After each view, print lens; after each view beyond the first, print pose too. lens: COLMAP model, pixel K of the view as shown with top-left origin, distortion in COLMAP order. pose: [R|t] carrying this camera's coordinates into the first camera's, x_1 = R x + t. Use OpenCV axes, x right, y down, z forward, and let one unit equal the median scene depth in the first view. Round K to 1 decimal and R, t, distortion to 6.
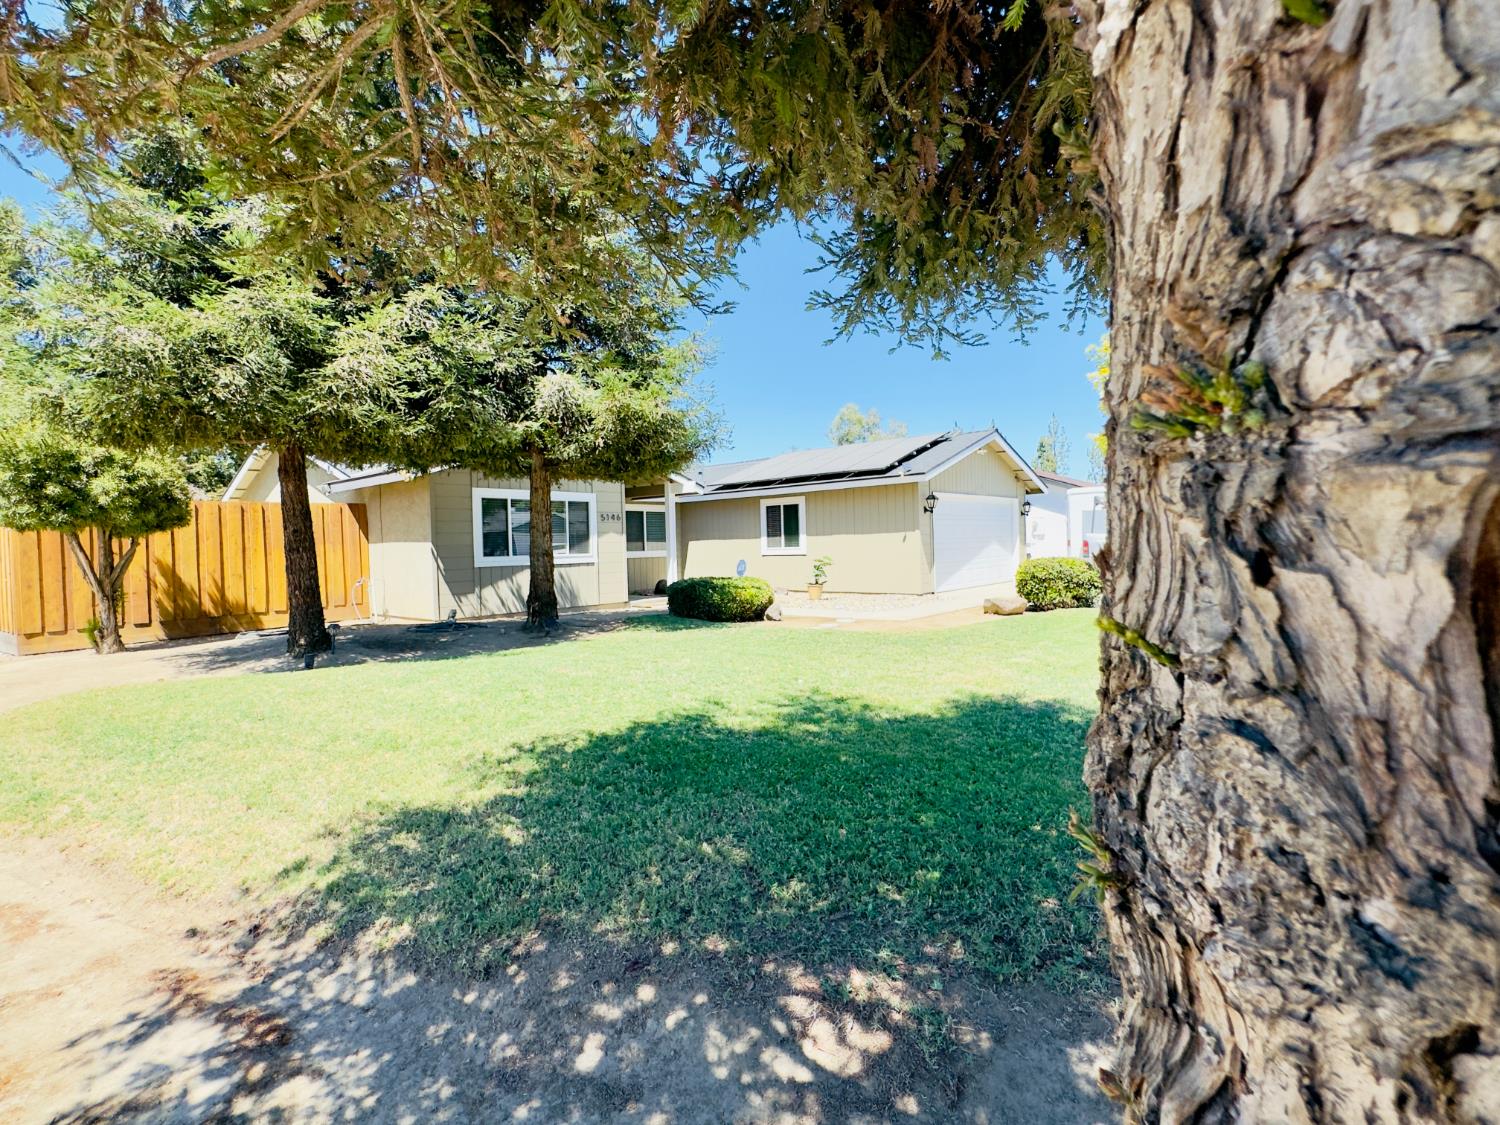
lens RADIAL K [[707.0, 0, 746.2], [0, 707.0, 562.5], [0, 0, 1]] dist [-0.000094, 0.000486]
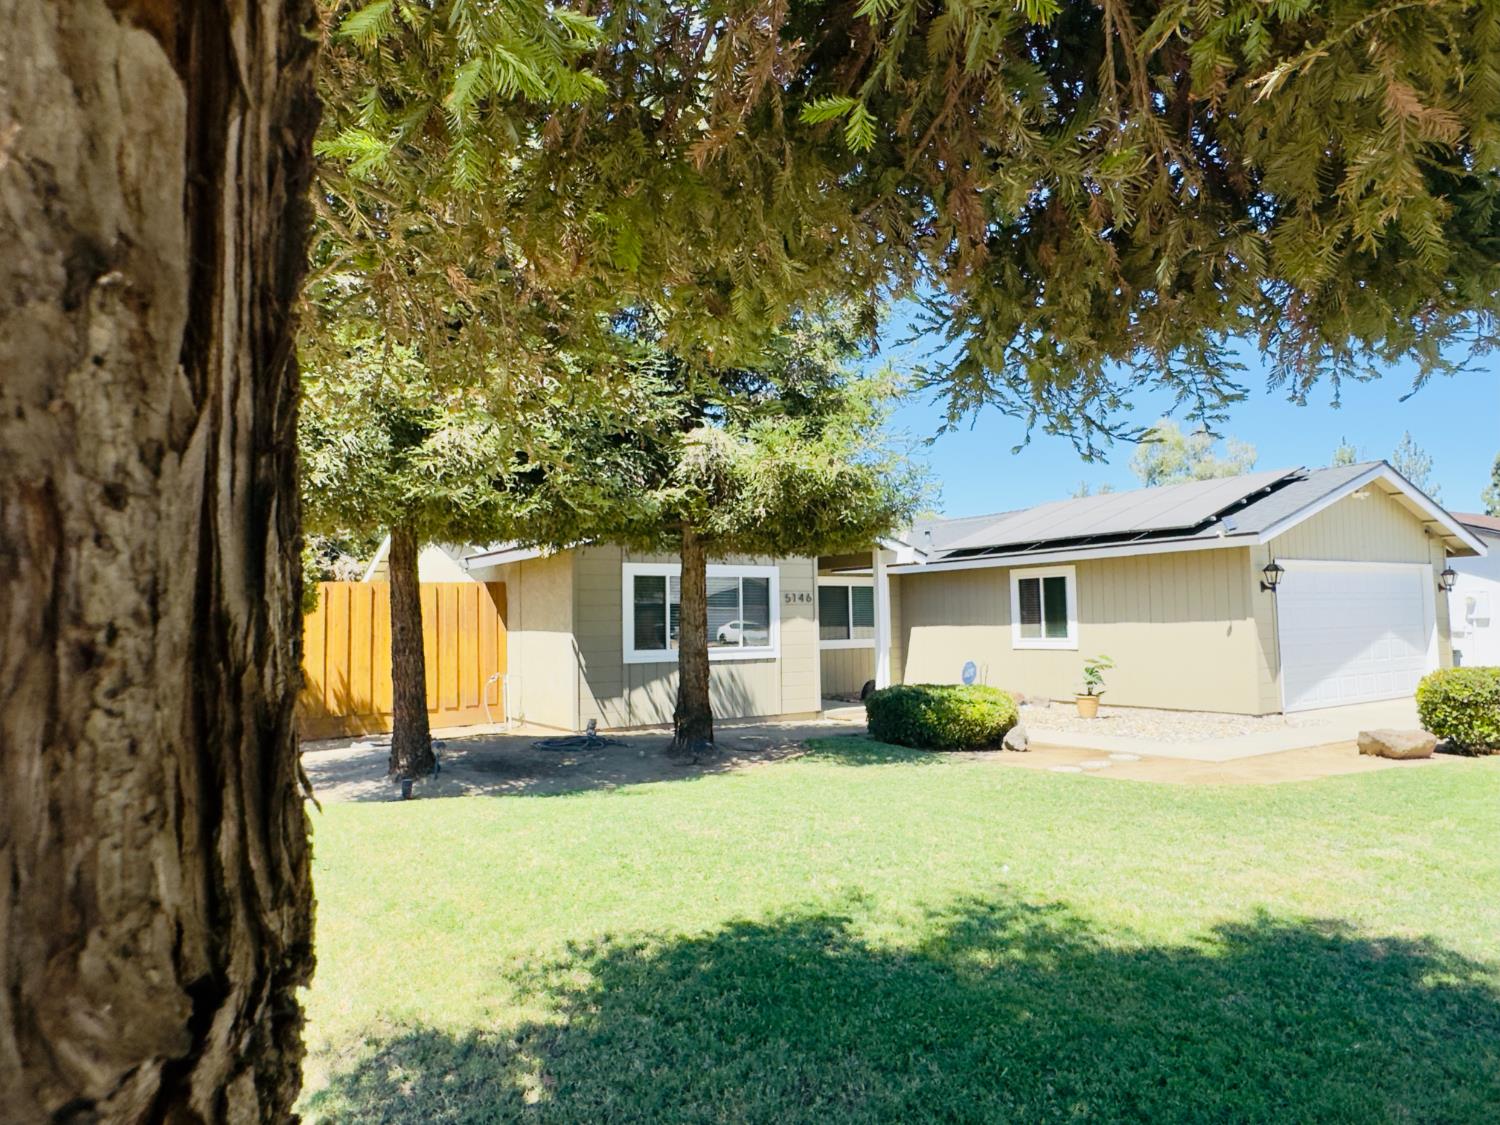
lens RADIAL K [[954.1, 0, 746.2], [0, 954.1, 559.6], [0, 0, 1]] dist [0.000997, -0.002047]
pose [[0.961503, -0.009887, -0.274617, 0.058987], [-0.013800, 0.996354, -0.084190, -0.031035], [0.274448, 0.084739, 0.957861, 0.013986]]
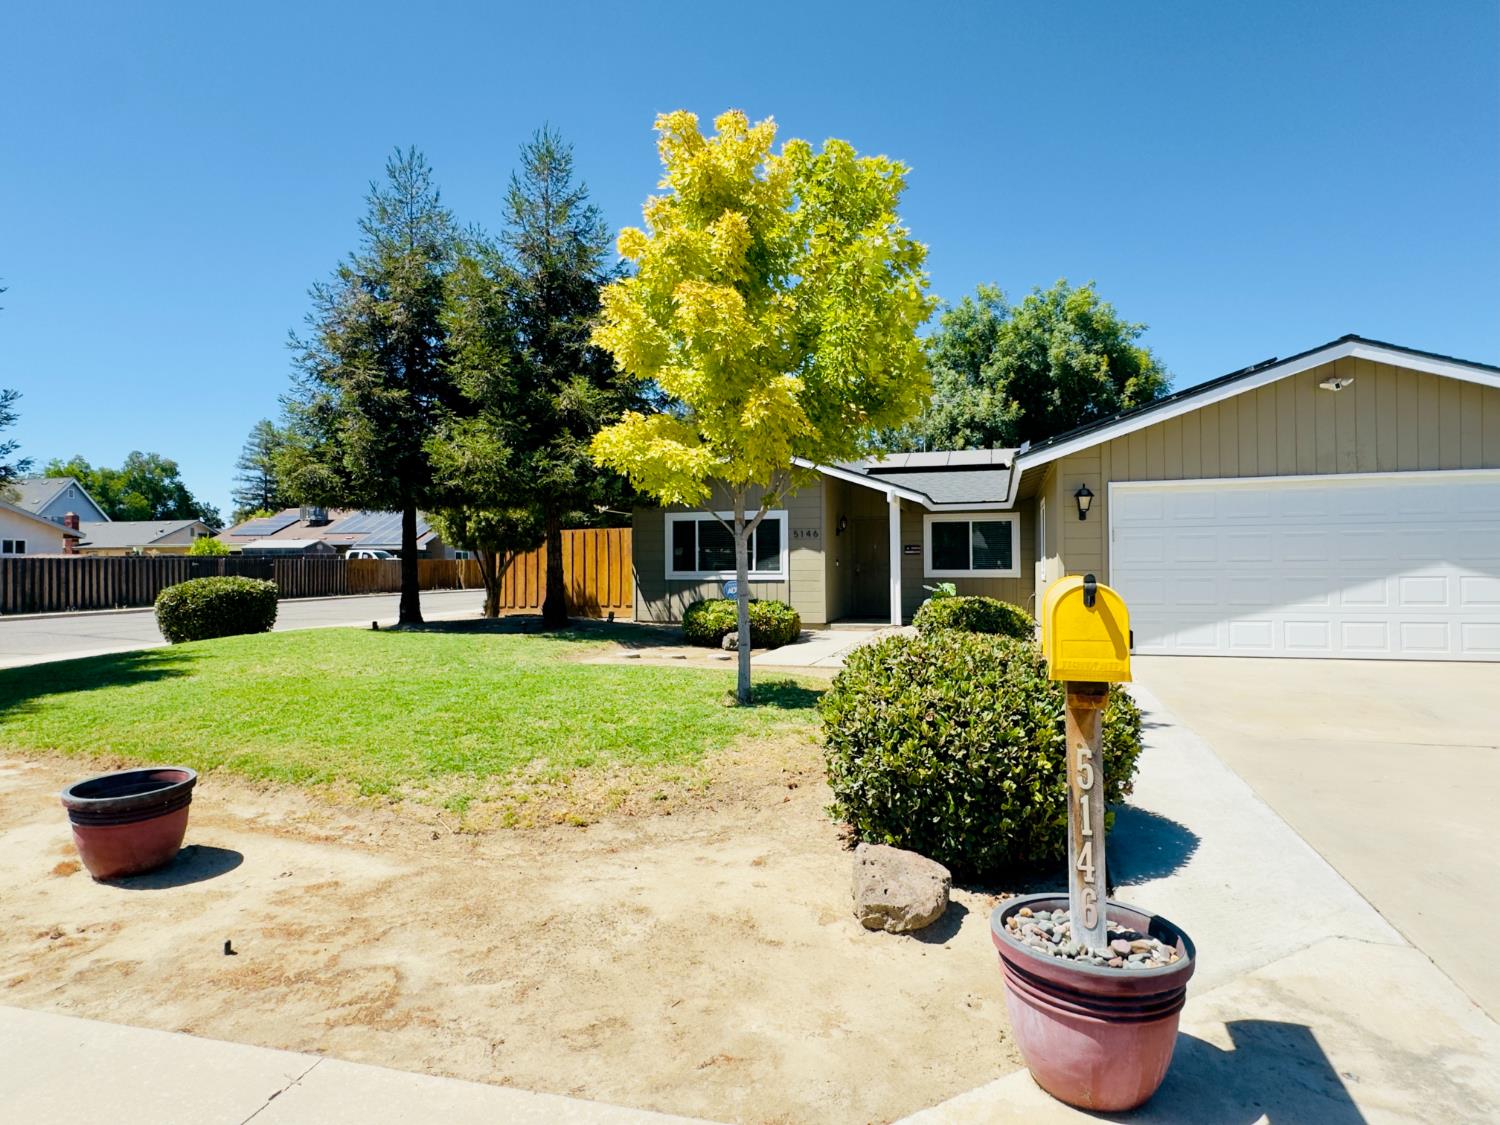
lens RADIAL K [[846.9, 0, 749.8], [0, 846.9, 555.3], [0, 0, 1]] dist [-0.002549, 0.002322]
pose [[0.416542, 0.008672, -0.909075, 1.415955], [-0.028982, 0.999573, -0.003745, -0.048046], [0.908654, 0.027906, 0.416615, 0.772094]]
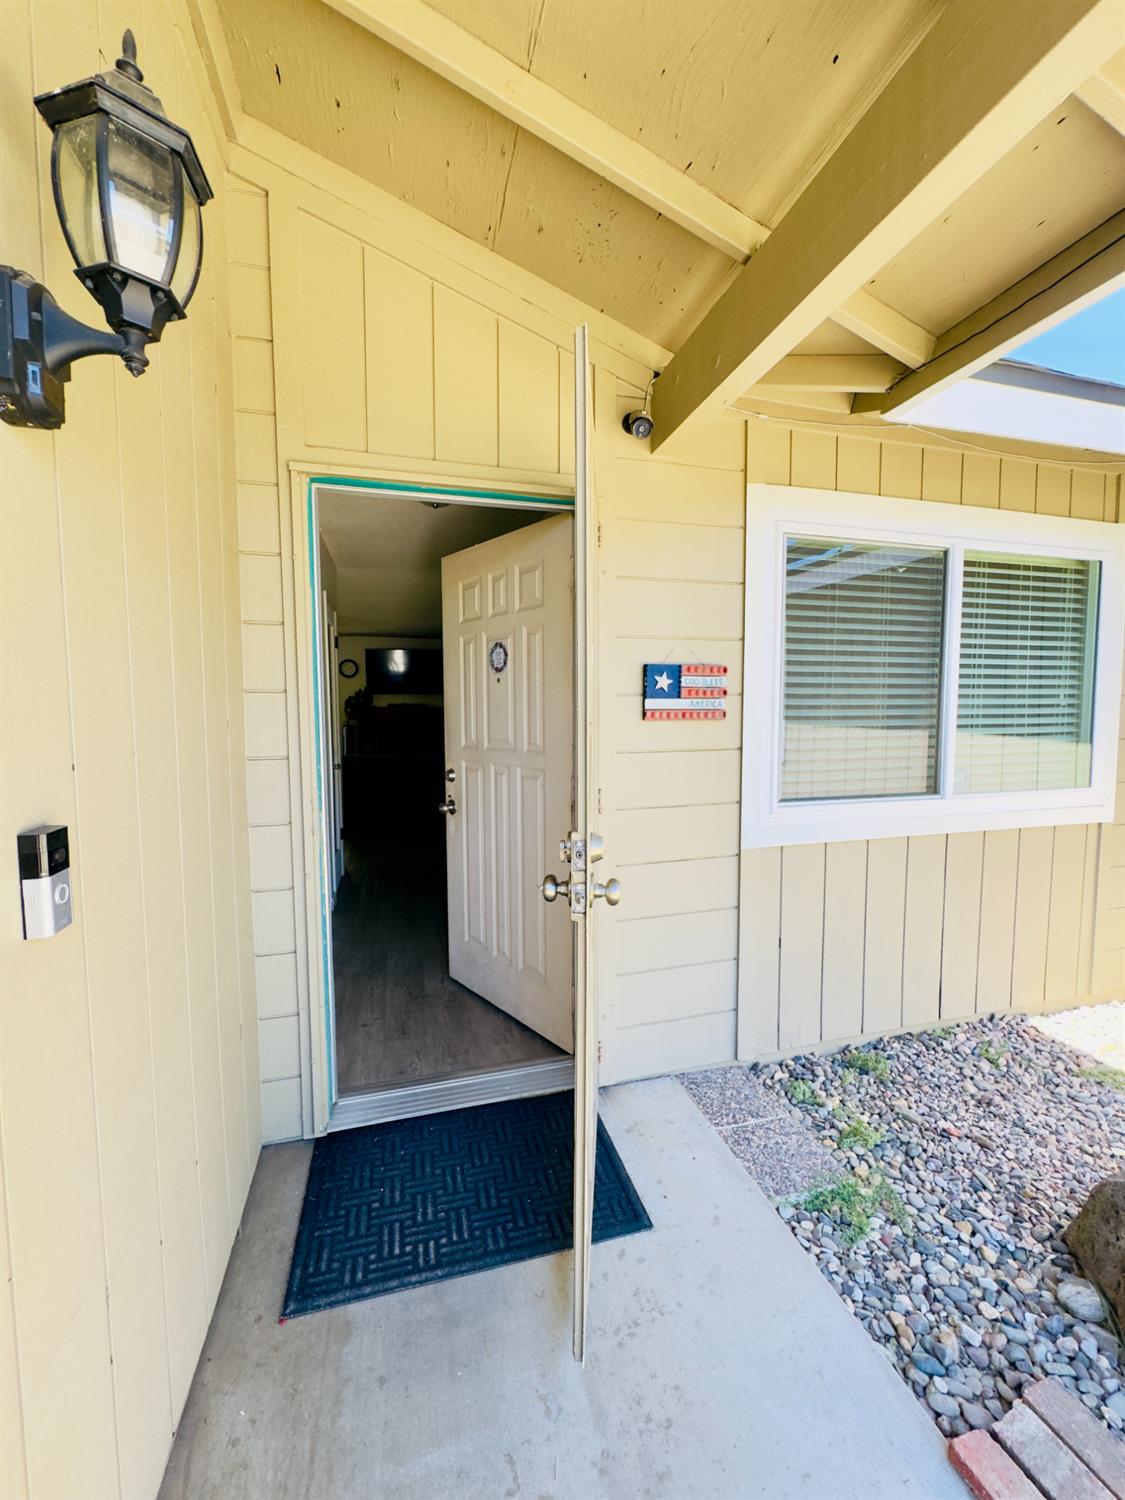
lens RADIAL K [[600.0, 0, 562.7], [0, 600.0, 748.7], [0, 0, 1]] dist [-0.001187, 0.000786]
pose [[0.828933, 0.061167, -0.555993, -0.306791], [-0.032001, 0.997561, 0.062035, -0.072865], [0.558432, -0.033631, 0.828868, 1.824441]]
